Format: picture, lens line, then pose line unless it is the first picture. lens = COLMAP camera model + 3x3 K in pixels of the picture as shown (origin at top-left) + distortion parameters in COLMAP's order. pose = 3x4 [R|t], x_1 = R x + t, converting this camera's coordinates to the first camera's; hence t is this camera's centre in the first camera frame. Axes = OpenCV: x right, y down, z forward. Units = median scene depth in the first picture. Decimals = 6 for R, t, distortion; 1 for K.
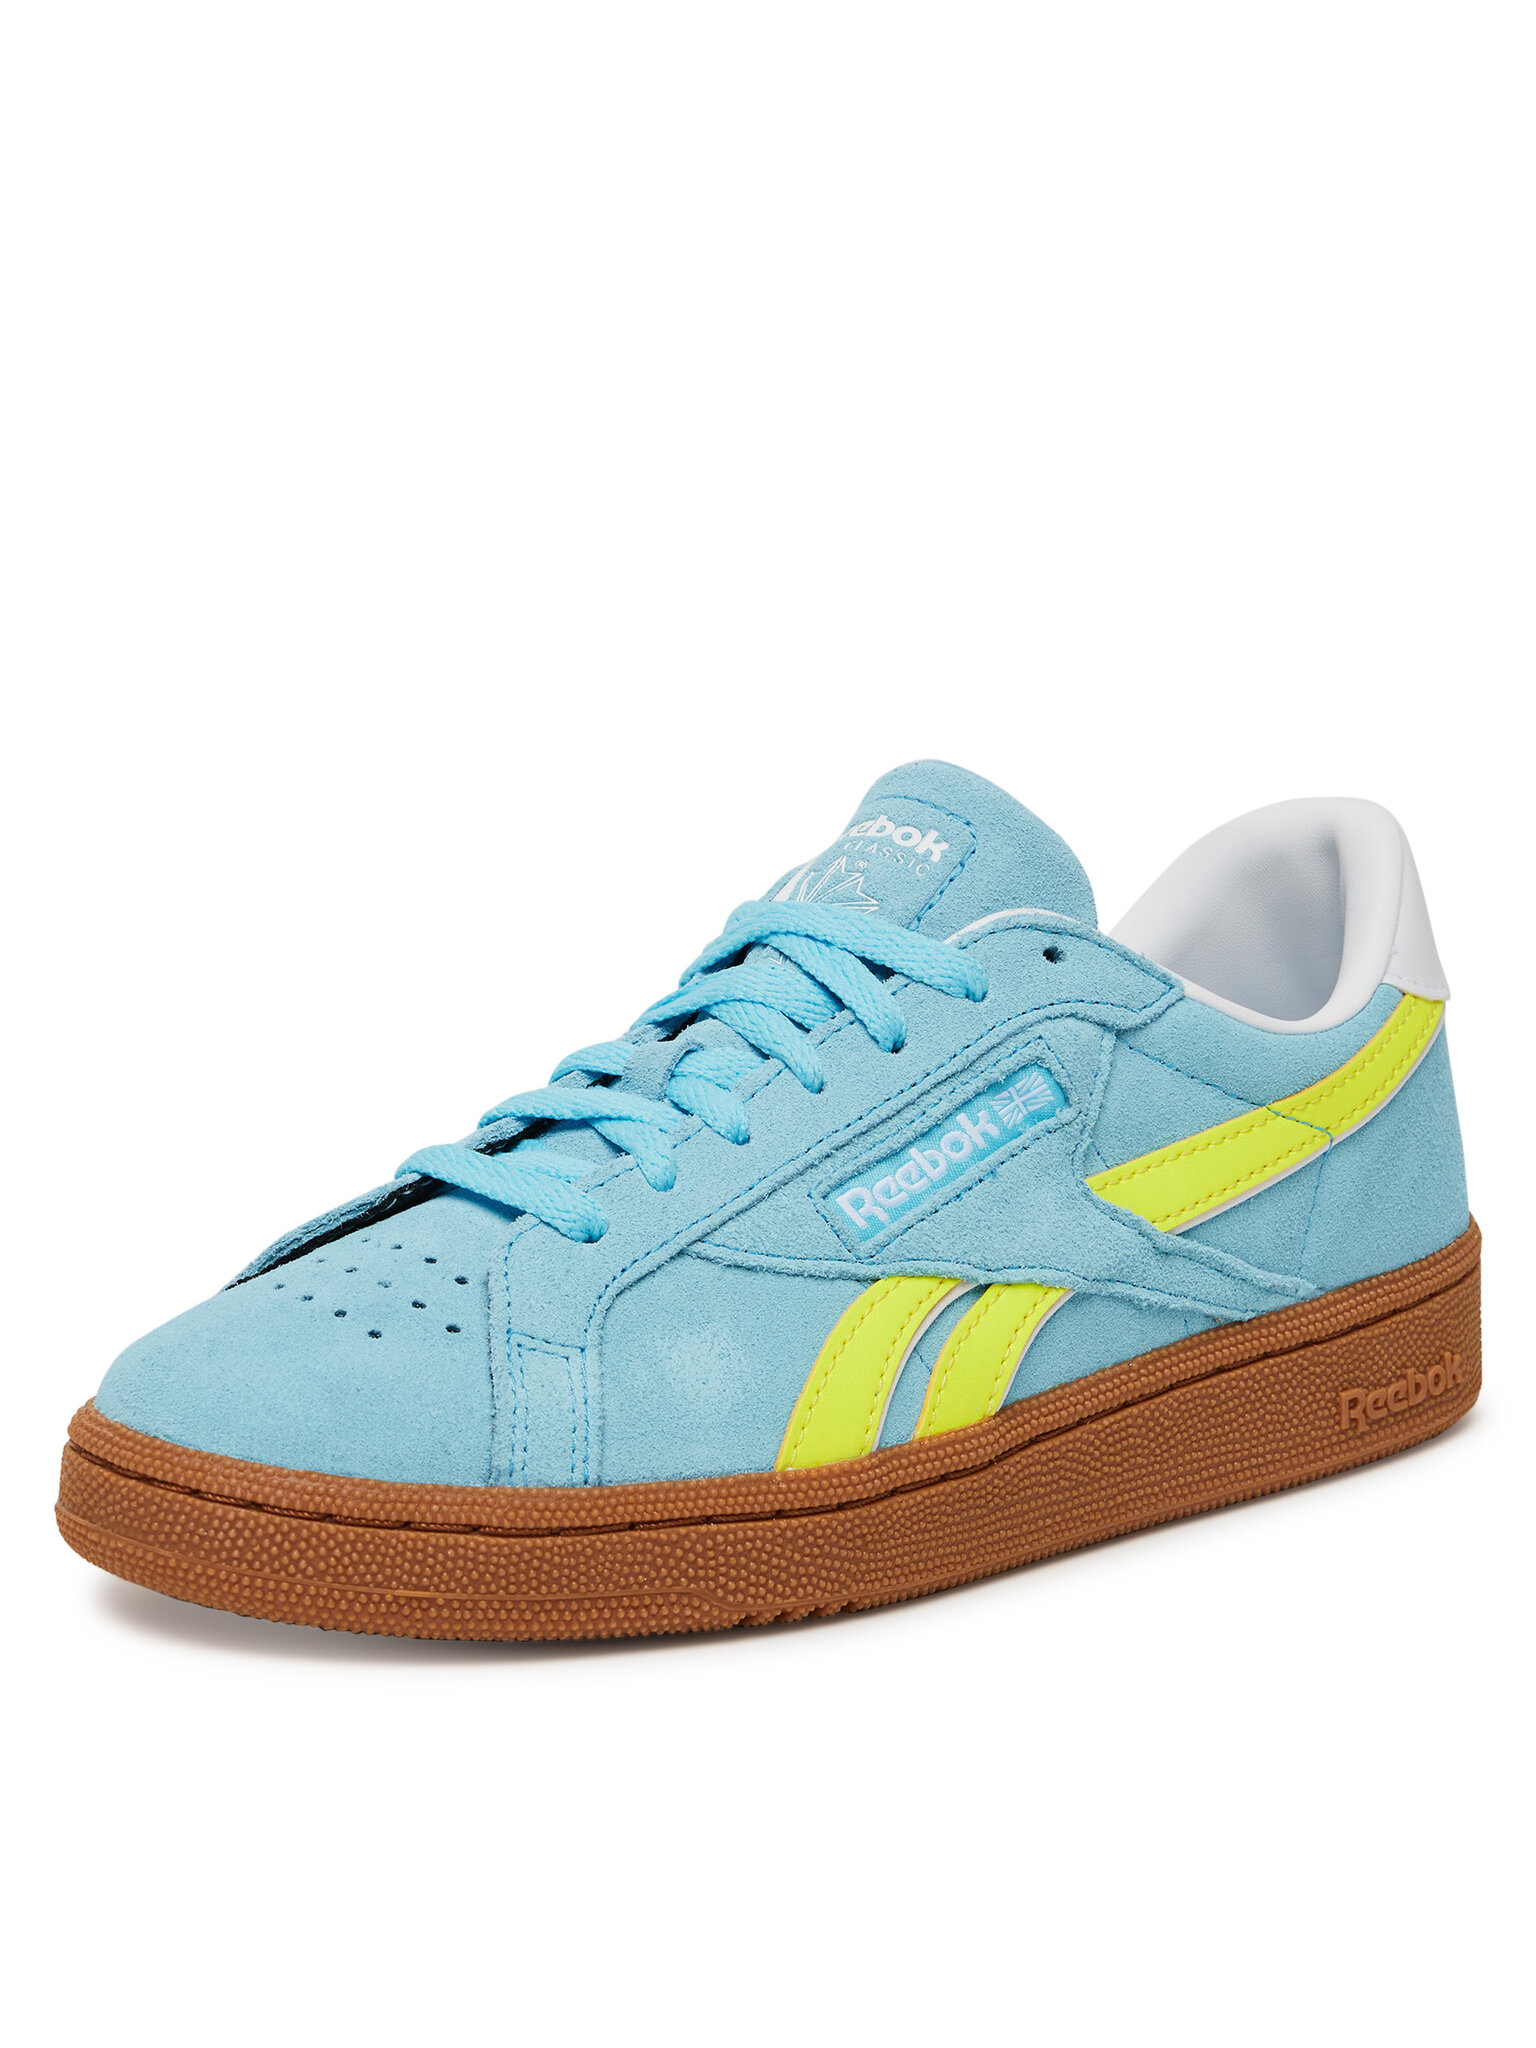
lens RADIAL K [[6875.1, 0, 766.1], [0, 6875.1, 1019.9], [0, 0, 1]] dist [-0.638998, 0.000000]
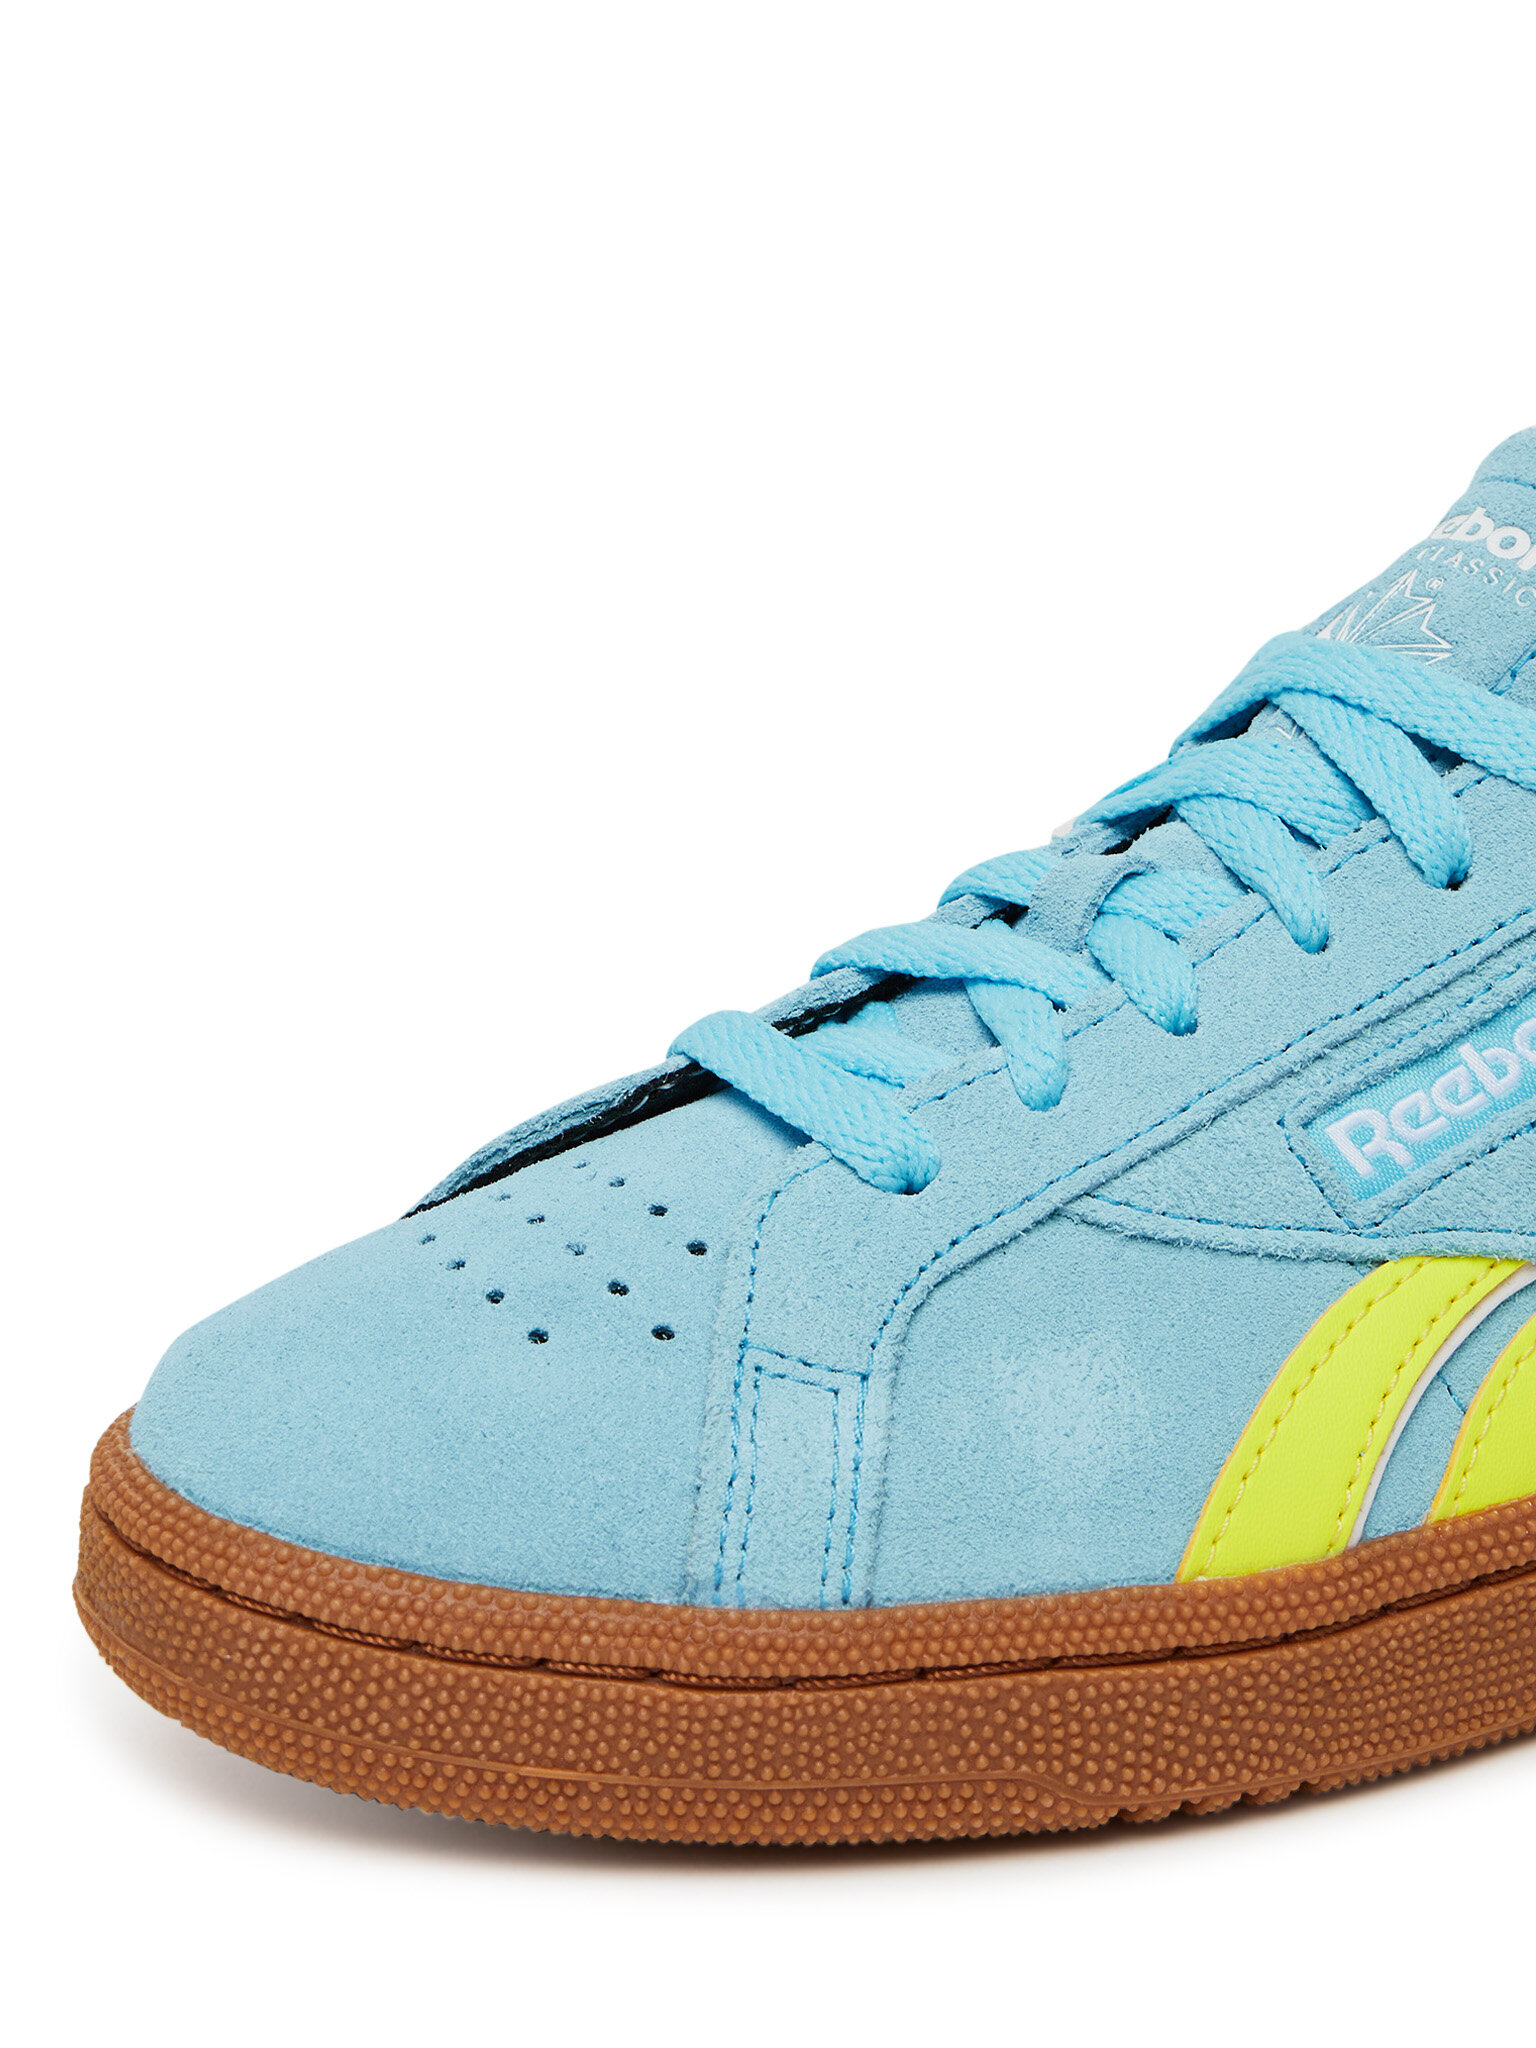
lens RADIAL K [[5424.8, 0, 768.9], [0, 5424.8, 1022.6], [0, 0, 1]] dist [-0.104832, 0.000000]
pose [[0.974742, 0.042206, -0.219307, 0.069263], [-0.023079, 0.995759, 0.089058, -0.026702], [0.222136, -0.081748, 0.971583, 0.510681]]
